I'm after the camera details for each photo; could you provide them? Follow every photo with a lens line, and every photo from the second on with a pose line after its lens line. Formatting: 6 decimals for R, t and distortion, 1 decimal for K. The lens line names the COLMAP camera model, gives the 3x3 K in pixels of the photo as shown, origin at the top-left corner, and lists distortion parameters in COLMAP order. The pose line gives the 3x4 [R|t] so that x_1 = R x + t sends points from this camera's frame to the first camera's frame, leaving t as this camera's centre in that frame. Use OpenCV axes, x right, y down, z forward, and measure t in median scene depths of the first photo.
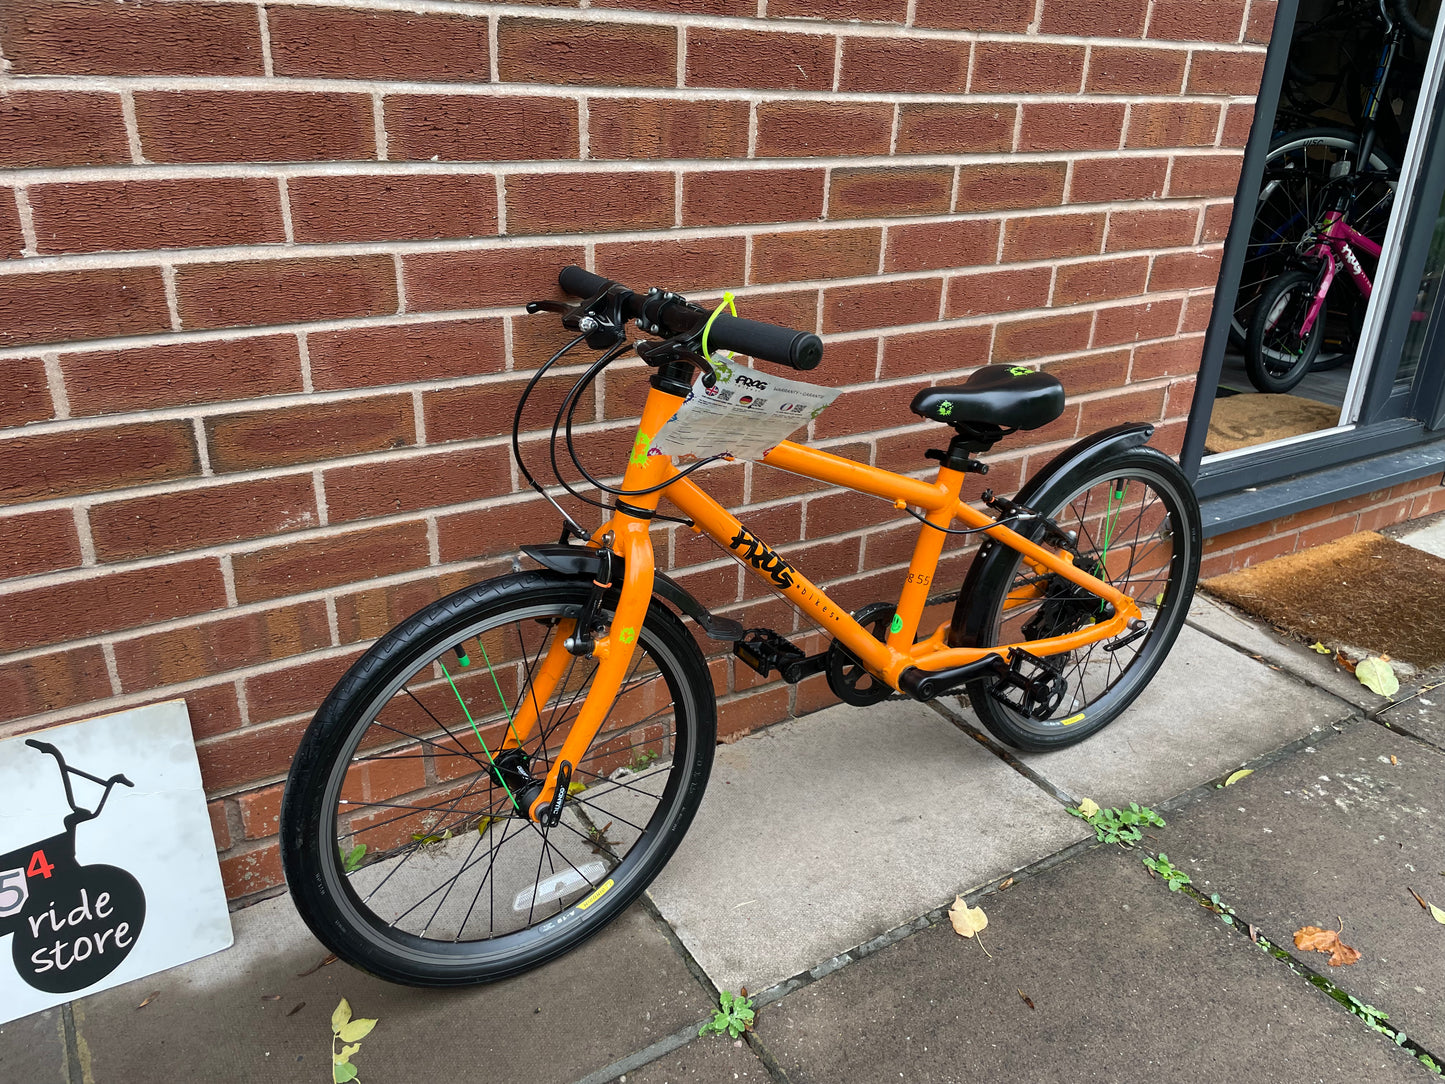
lens RADIAL K [[1094.7, 0, 732.4], [0, 1094.7, 523.0], [0, 0, 1]] dist [0.094452, -0.129047]
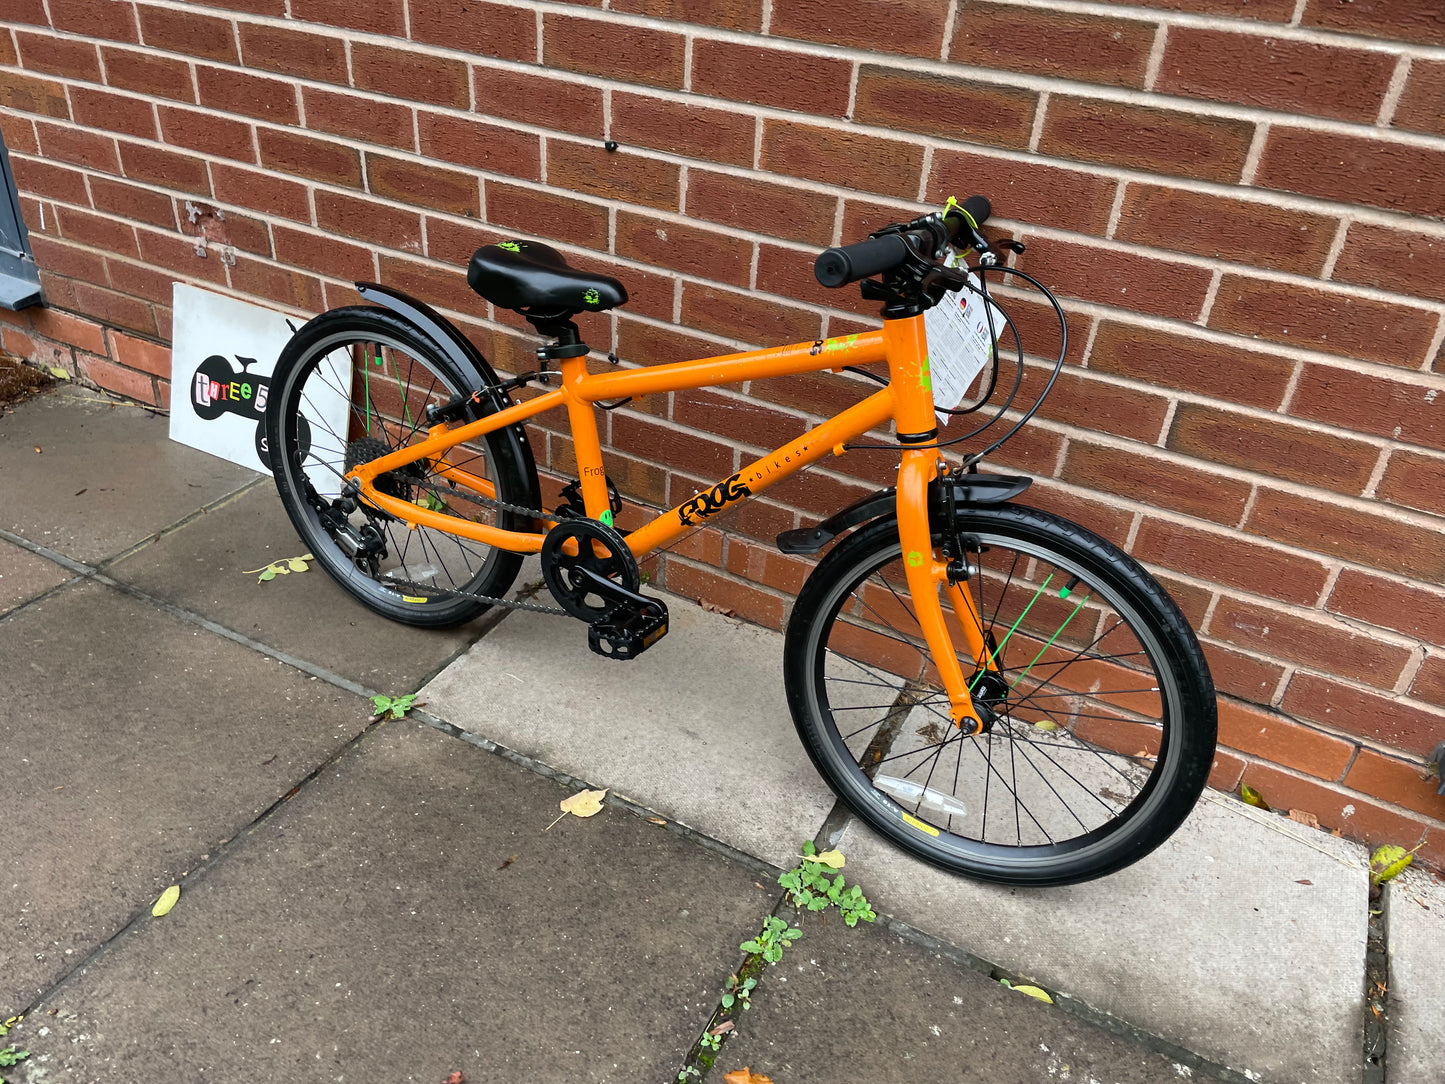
lens RADIAL K [[1094.7, 0, 715.0], [0, 1094.7, 543.6], [0, 0, 1]] dist [0.094452, -0.129047]
pose [[0.512491, 0.460913, -0.724508, 0.928849], [-0.382418, 0.877952, 0.288022, -0.206199], [0.768837, 0.129456, 0.626204, 0.421206]]
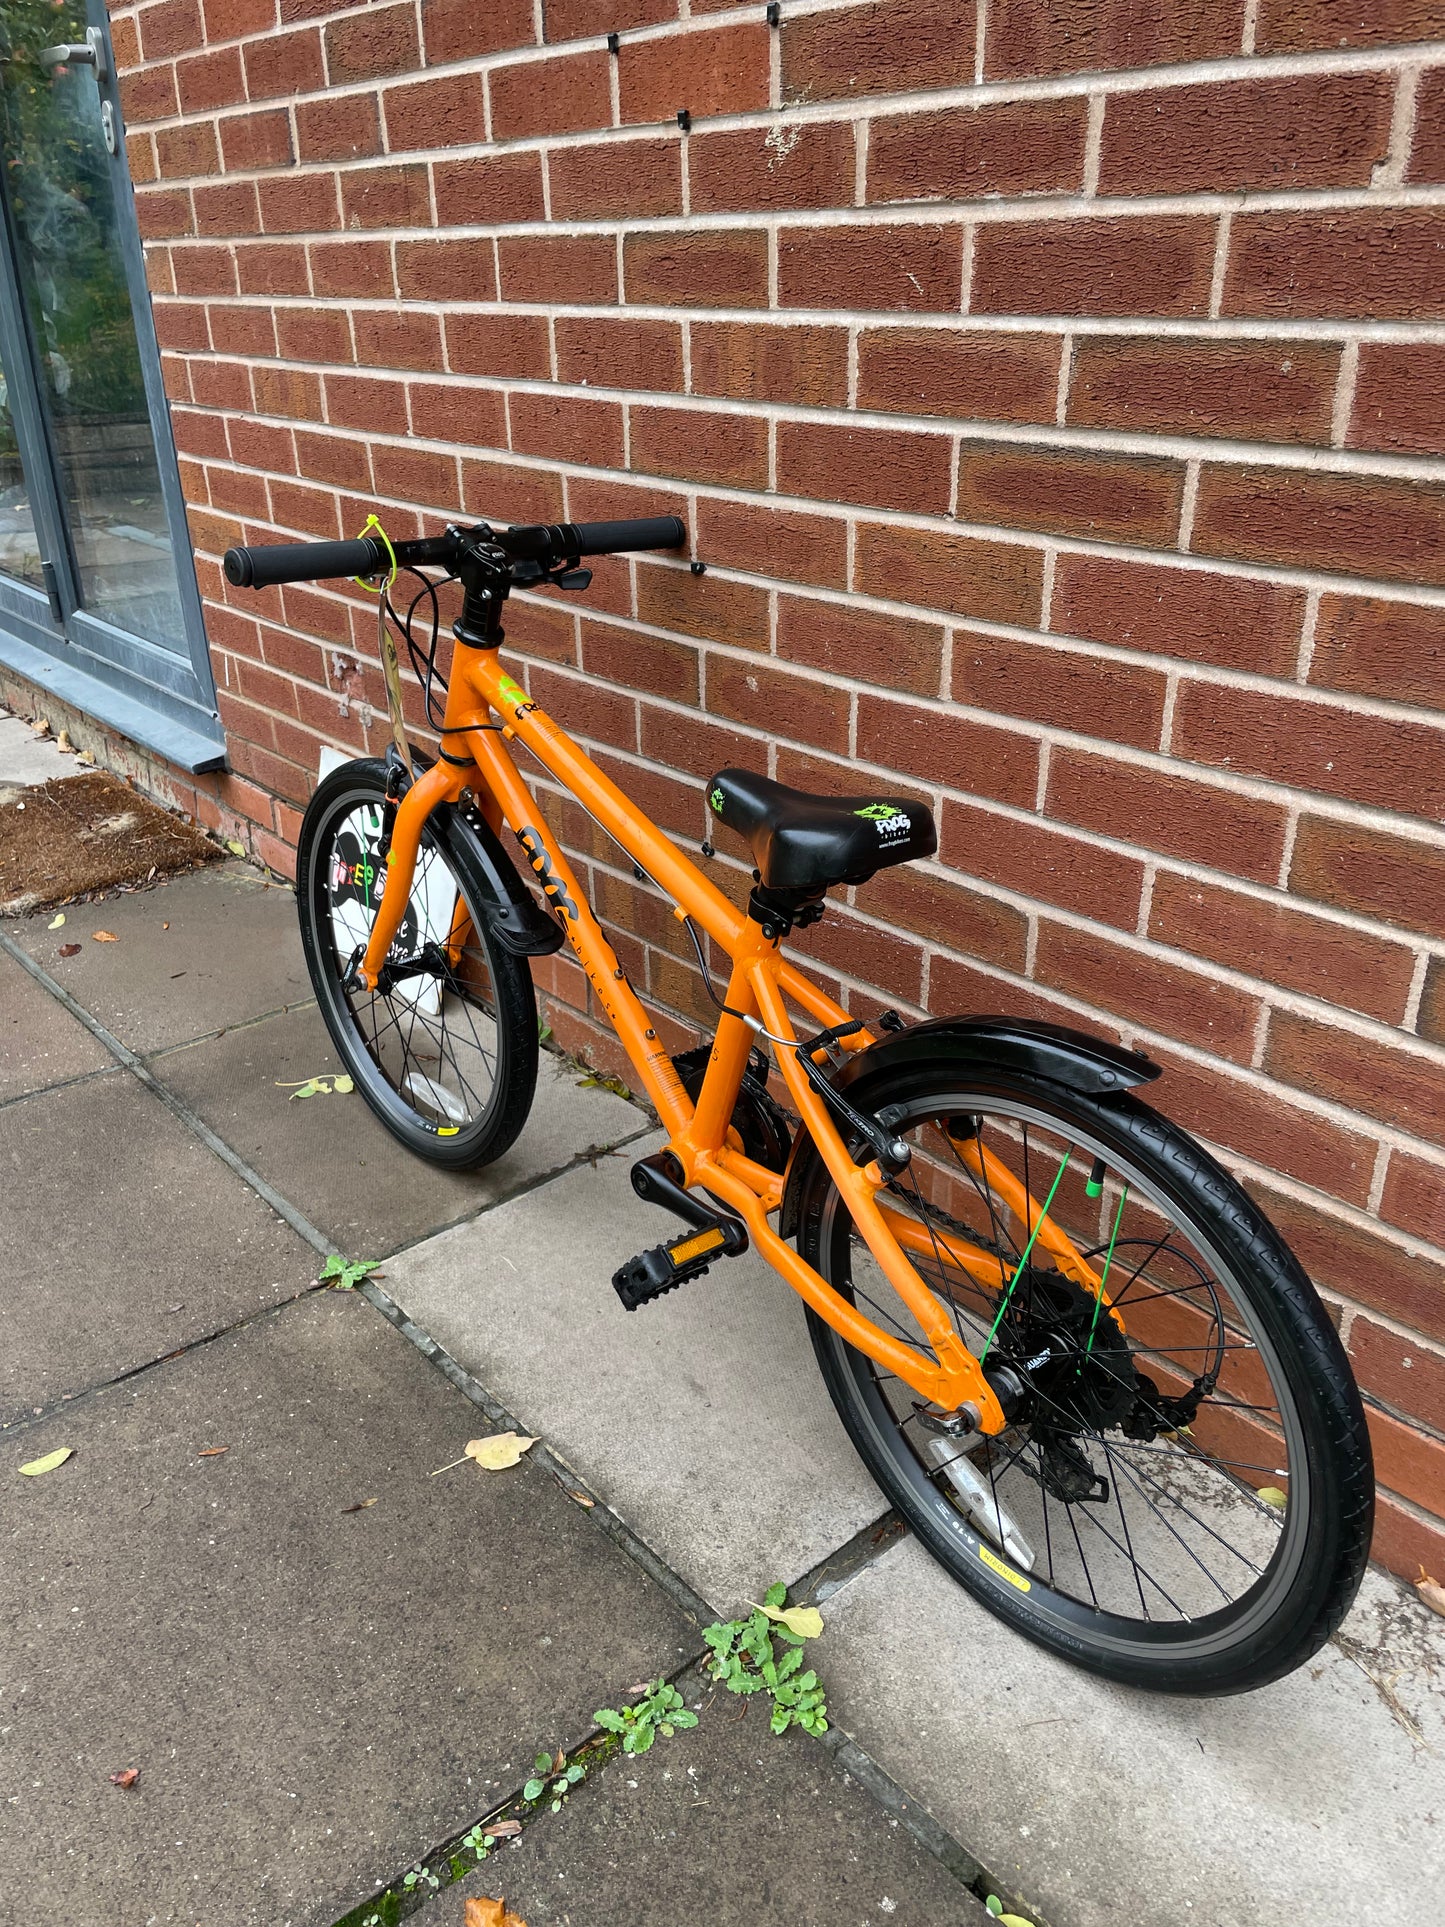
lens RADIAL K [[1459.9, 0, 722.9], [0, 1459.9, 946.0], [0, 0, 1]] dist [0.094452, -0.129047]
pose [[0.152482, 0.380326, -0.912196, 1.015502], [-0.373323, 0.876772, 0.303152, -0.291069], [0.915084, 0.294318, 0.275676, 0.782461]]
